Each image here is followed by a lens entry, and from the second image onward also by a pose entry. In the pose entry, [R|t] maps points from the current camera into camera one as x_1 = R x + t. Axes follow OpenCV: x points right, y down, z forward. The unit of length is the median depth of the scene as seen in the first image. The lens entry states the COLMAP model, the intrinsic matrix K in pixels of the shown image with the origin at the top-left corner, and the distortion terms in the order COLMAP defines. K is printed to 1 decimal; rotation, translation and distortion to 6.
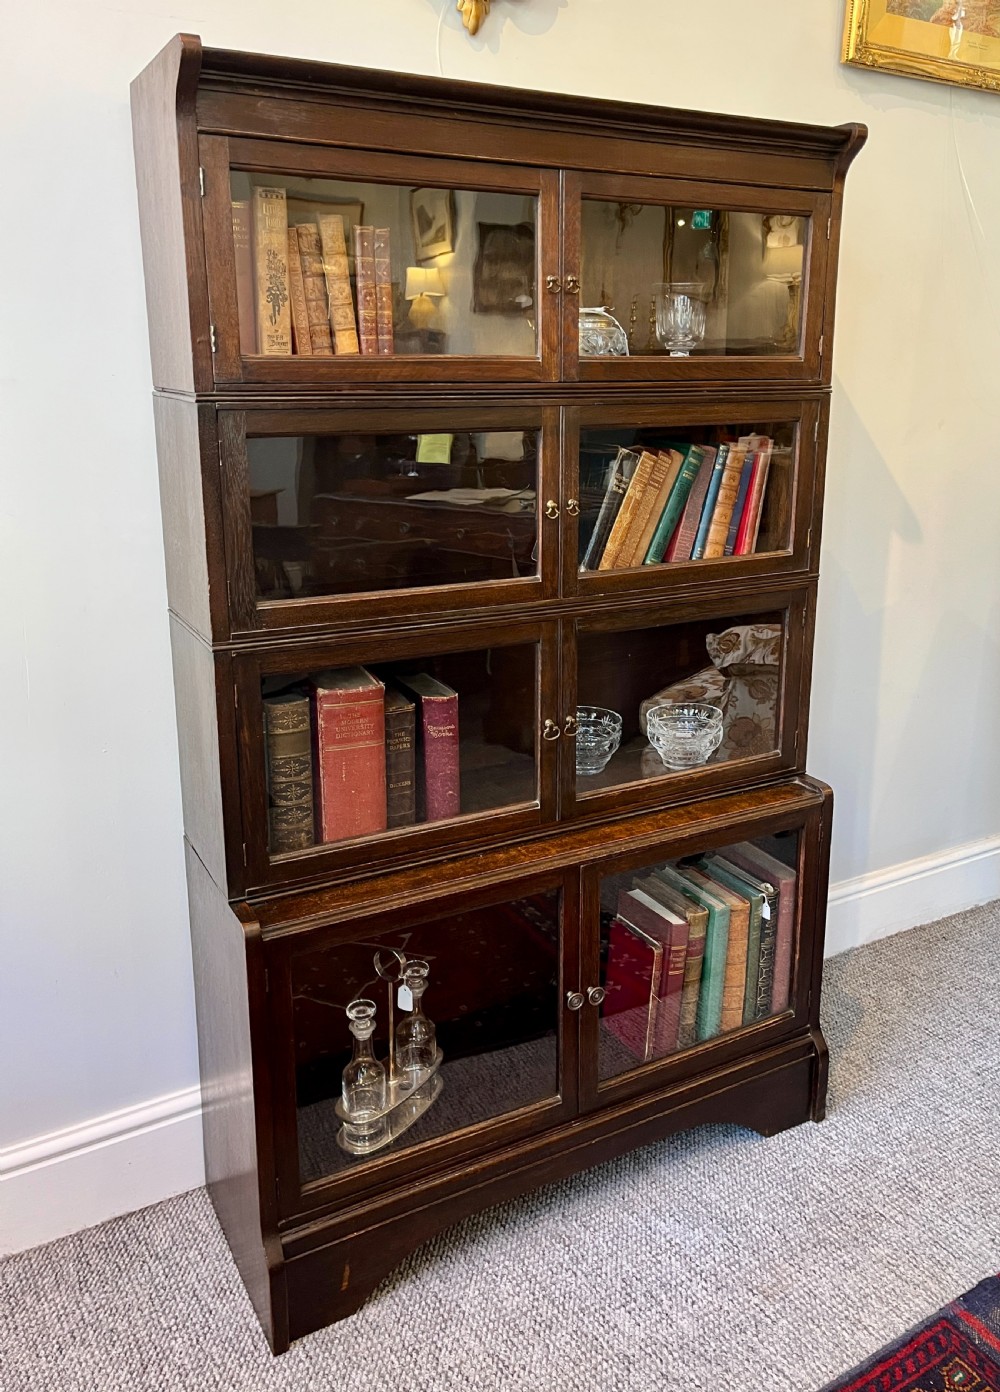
lens RADIAL K [[1071.4, 0, 522.3], [0, 1071.4, 655.2], [0, 0, 1]] dist [0.047712, -0.042248]
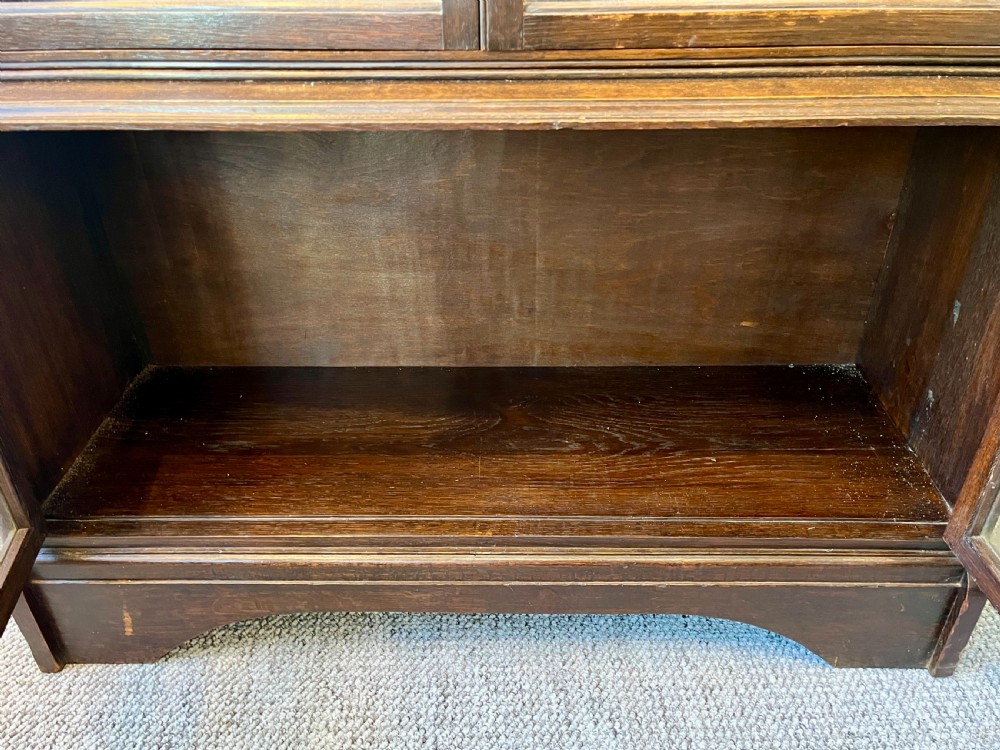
lens RADIAL K [[786.8, 0, 507.6], [0, 786.8, 362.7], [0, 0, 1]] dist [0.086130, -0.114350]
pose [[0.871224, 0.257538, -0.417902, 0.251019], [-0.116423, 0.935439, 0.333765, 0.173373], [0.476879, -0.242131, 0.844961, 0.667016]]
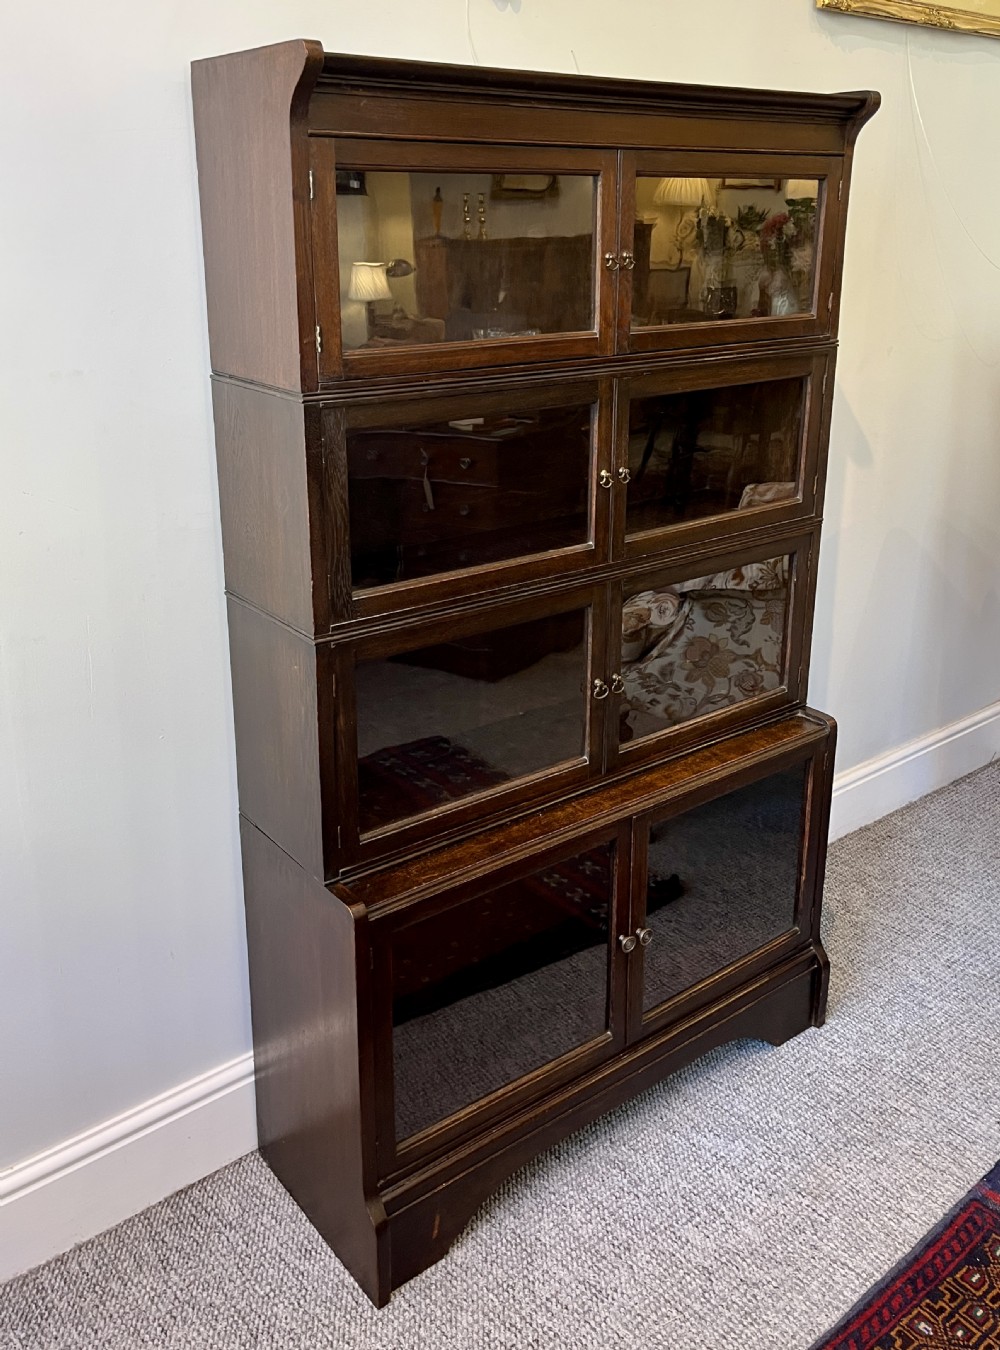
lens RADIAL K [[1123.4, 0, 478.1], [0, 1123.4, 594.2], [0, 0, 1]] dist [0.040780, -0.020964]
pose [[0.990780, -0.046841, 0.127125, -0.223947], [0.039854, 0.997581, 0.056959, -0.087729], [-0.129485, -0.051368, 0.990250, -0.050789]]
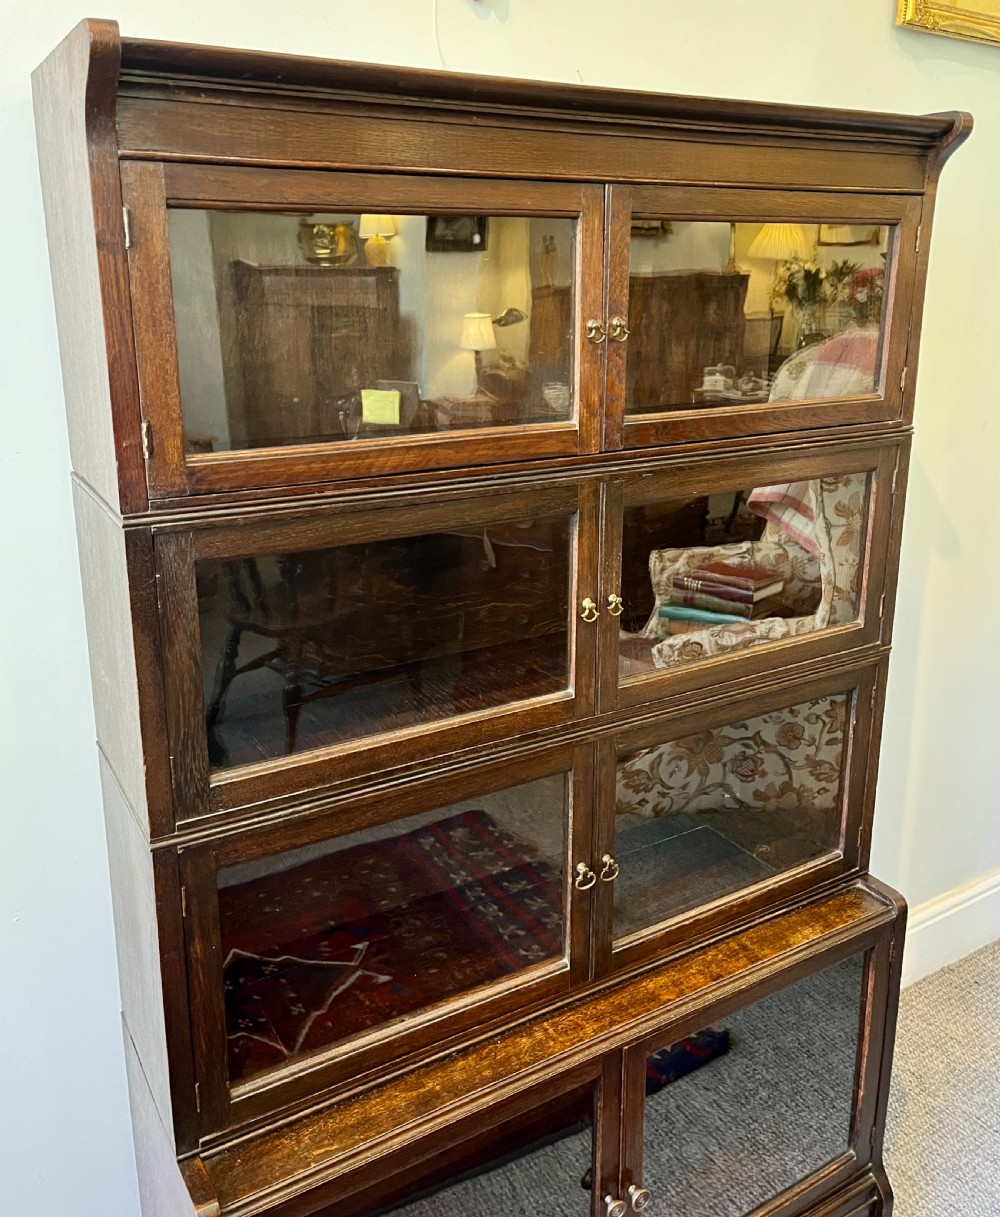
lens RADIAL K [[1011.9, 0, 483.3], [0, 1011.9, 559.7], [0, 0, 1]] dist [0.039876, -0.028088]
pose [[0.999642, -0.011032, 0.024372, -0.063924], [0.010820, 0.999903, 0.008817, -0.171968], [-0.024467, -0.008550, 0.999664, 0.253878]]
